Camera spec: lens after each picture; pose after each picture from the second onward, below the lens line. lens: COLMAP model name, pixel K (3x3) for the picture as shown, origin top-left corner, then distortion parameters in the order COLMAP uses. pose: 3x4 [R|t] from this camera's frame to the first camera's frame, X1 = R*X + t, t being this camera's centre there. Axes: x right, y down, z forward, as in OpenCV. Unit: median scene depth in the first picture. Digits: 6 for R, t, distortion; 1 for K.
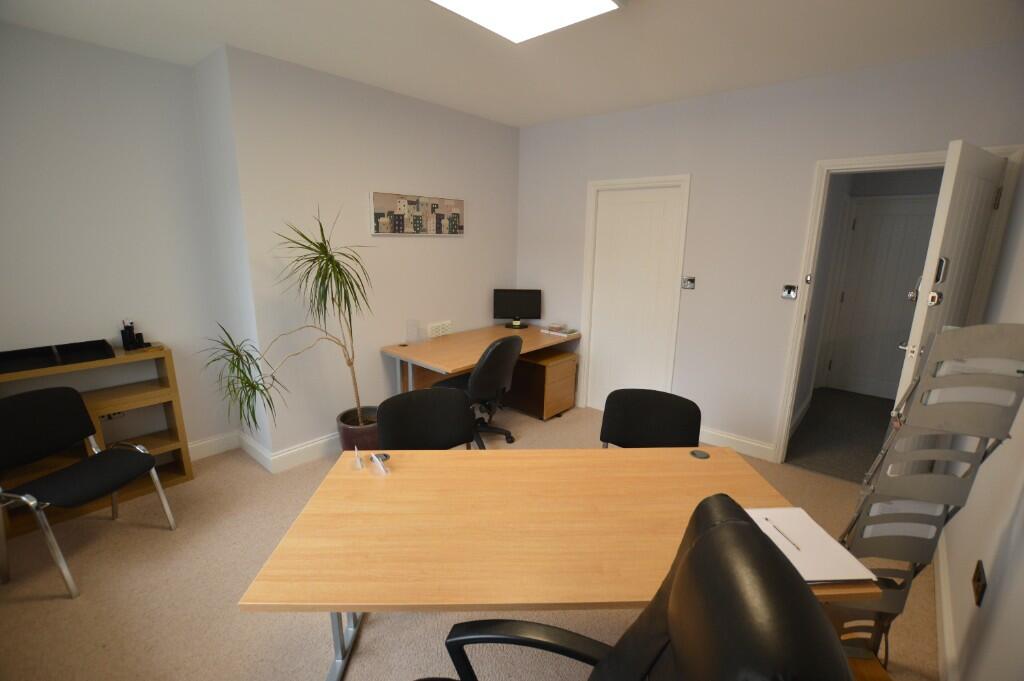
lens RADIAL K [[448.4, 0, 510.1], [0, 448.4, 345.6], [0, 0, 1]] dist [-0.000803, -0.000246]
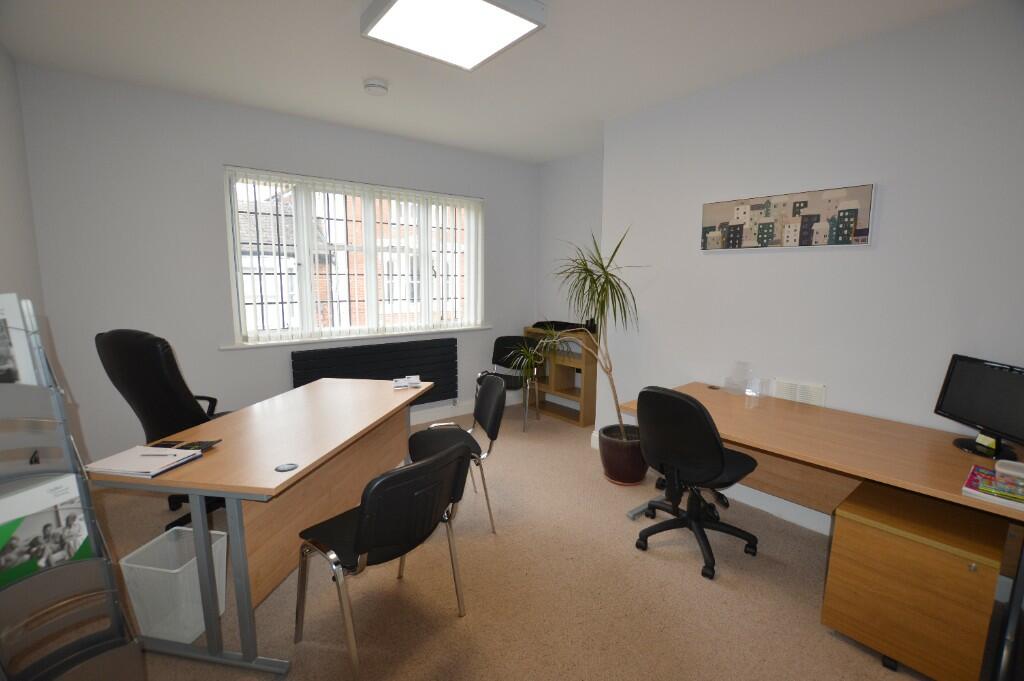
lens RADIAL K [[448.4, 0, 510.8], [0, 448.4, 339.8], [0, 0, 1]] dist [-0.000803, -0.000246]
pose [[-0.145904, 0.140043, -0.979336, 0.592216], [-0.230313, 0.957922, 0.171294, -0.137810], [0.962116, 0.250546, -0.107511, 0.728590]]
